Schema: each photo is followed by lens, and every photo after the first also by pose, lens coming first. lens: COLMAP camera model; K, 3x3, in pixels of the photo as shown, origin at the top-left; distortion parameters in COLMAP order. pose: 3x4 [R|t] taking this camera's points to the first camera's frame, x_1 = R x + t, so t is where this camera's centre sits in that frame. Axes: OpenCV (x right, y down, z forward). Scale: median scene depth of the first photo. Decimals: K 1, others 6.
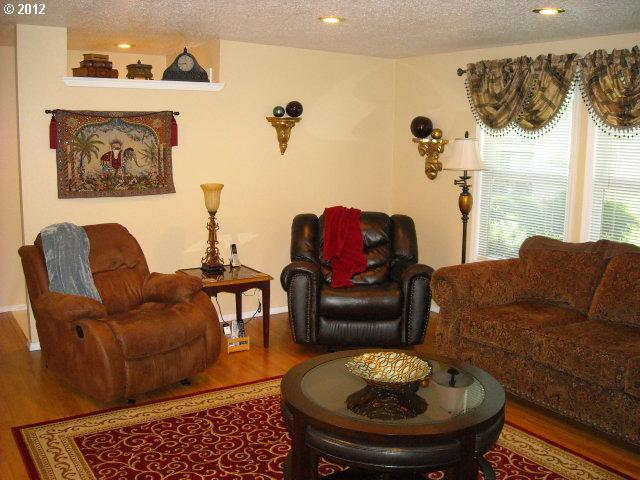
lens RADIAL K [[658.6, 0, 320.0], [0, 658.6, 240.0], [0, 0, 1]] dist [-0.150313, -0.015429]
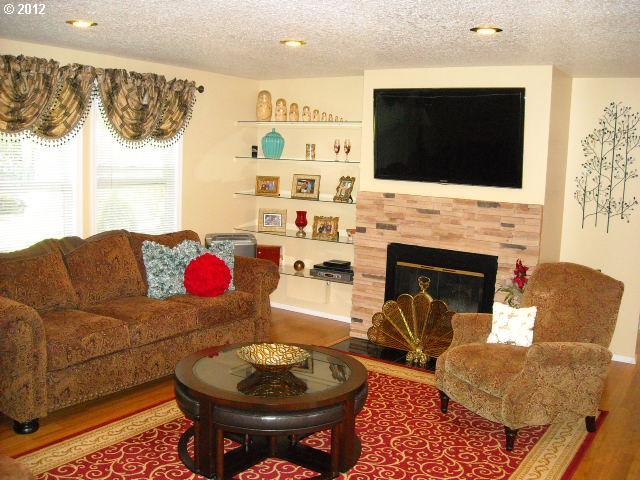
lens RADIAL K [[625.4, 0, 320.0], [0, 625.4, 240.0], [0, 0, 1]] dist [-0.183628, 0.007368]
pose [[-0.375715, -0.161686, 0.912522, -1.019718], [0.087002, 0.974160, 0.208429, -0.264333], [-0.922642, 0.157701, -0.351940, 1.461892]]
